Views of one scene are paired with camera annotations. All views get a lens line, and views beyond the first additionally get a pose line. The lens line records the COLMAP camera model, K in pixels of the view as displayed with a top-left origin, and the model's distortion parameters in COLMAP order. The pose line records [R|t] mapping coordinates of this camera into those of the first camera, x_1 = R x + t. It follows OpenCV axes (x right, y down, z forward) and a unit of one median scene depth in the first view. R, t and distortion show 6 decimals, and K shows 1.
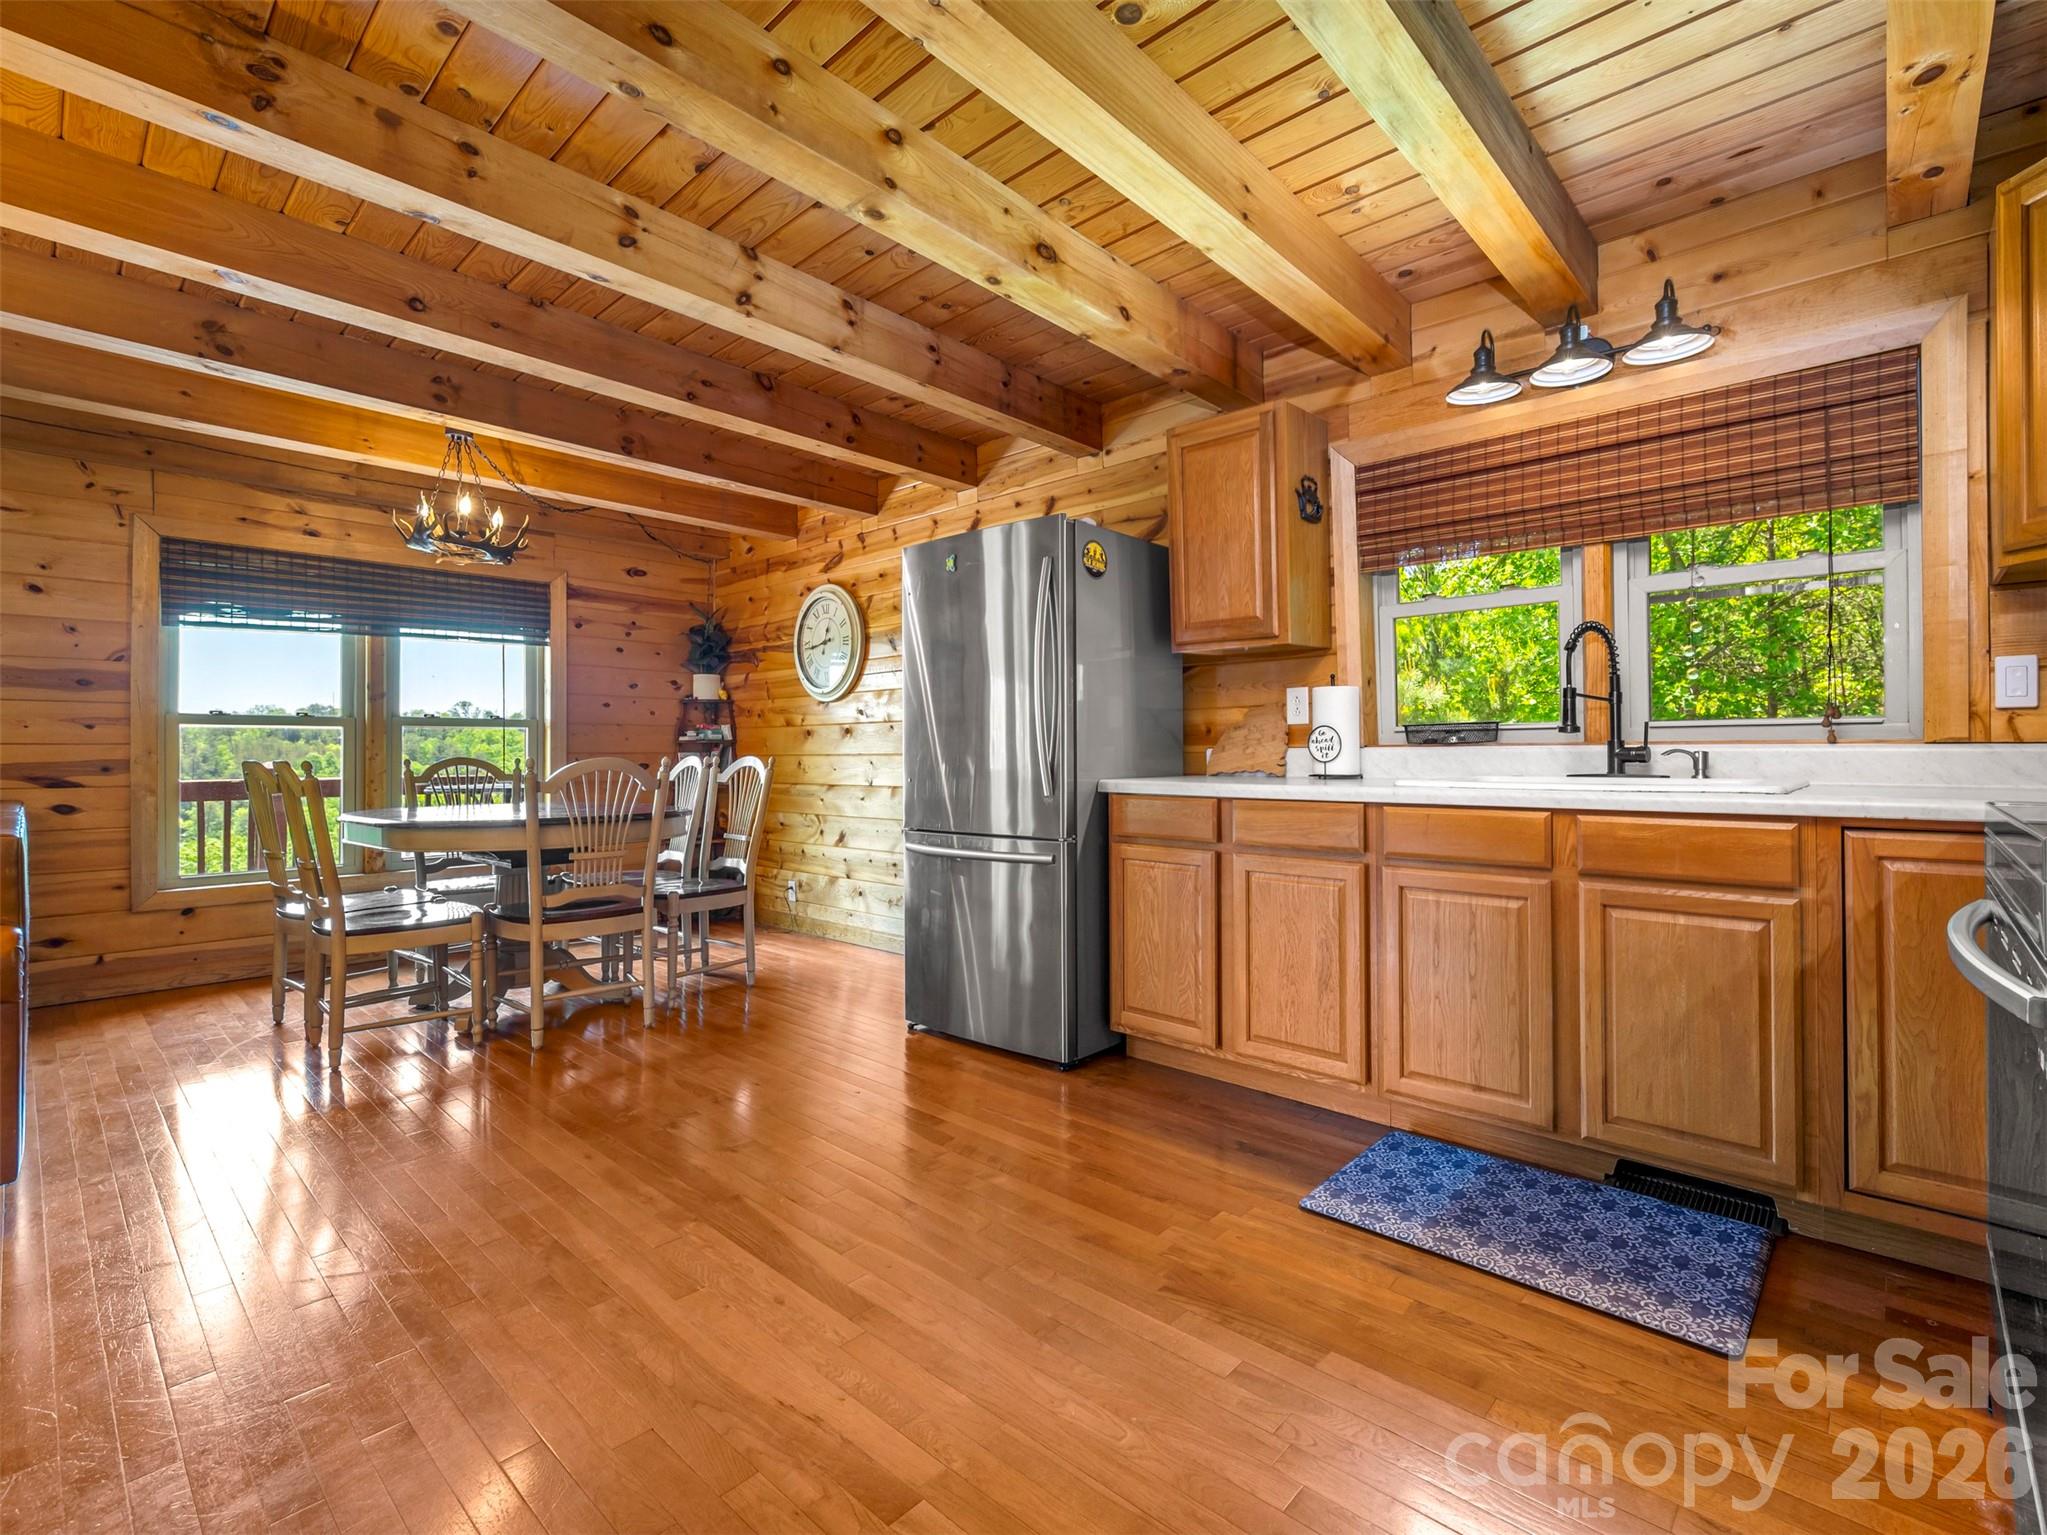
lens RADIAL K [[937.3, 0, 1115.0], [0, 937.3, 747.2], [0, 0, 1]] dist [0.008448, -0.001150]
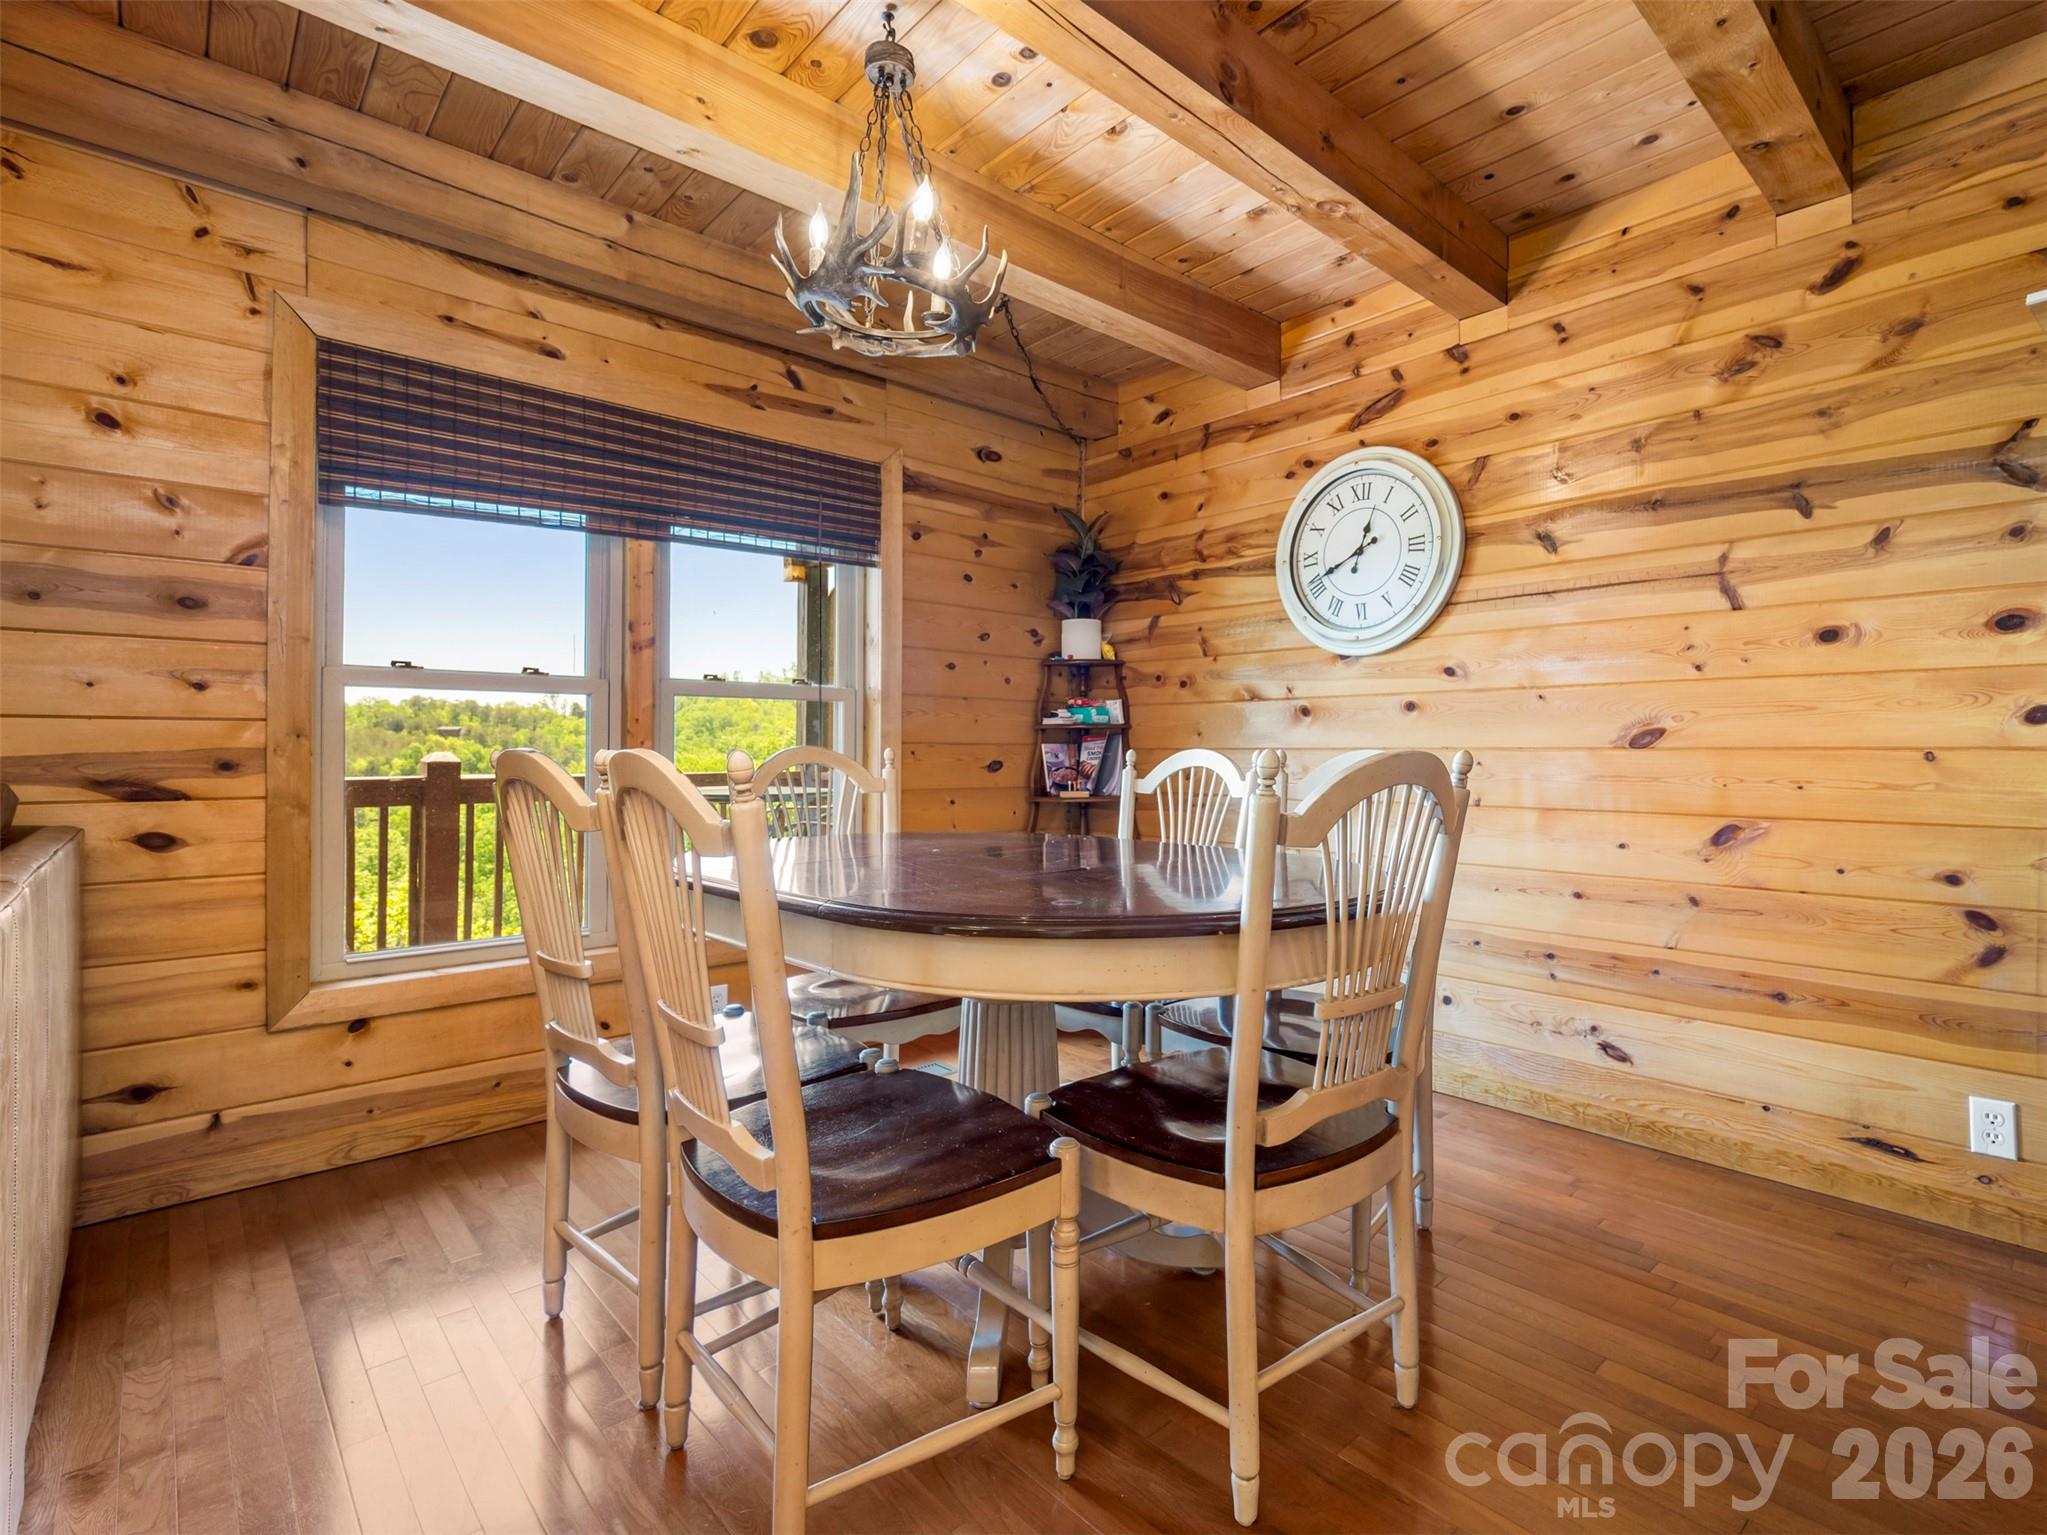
lens RADIAL K [[994.1, 0, 1095.2], [0, 994.1, 745.8], [0, 0, 1]] dist [-0.002928, 0.000615]
pose [[0.993617, 0.006670, -0.112609, -0.402908], [-0.006374, 0.999975, 0.002993, 0.005536], [0.112627, -0.002256, 0.993635, 0.388603]]
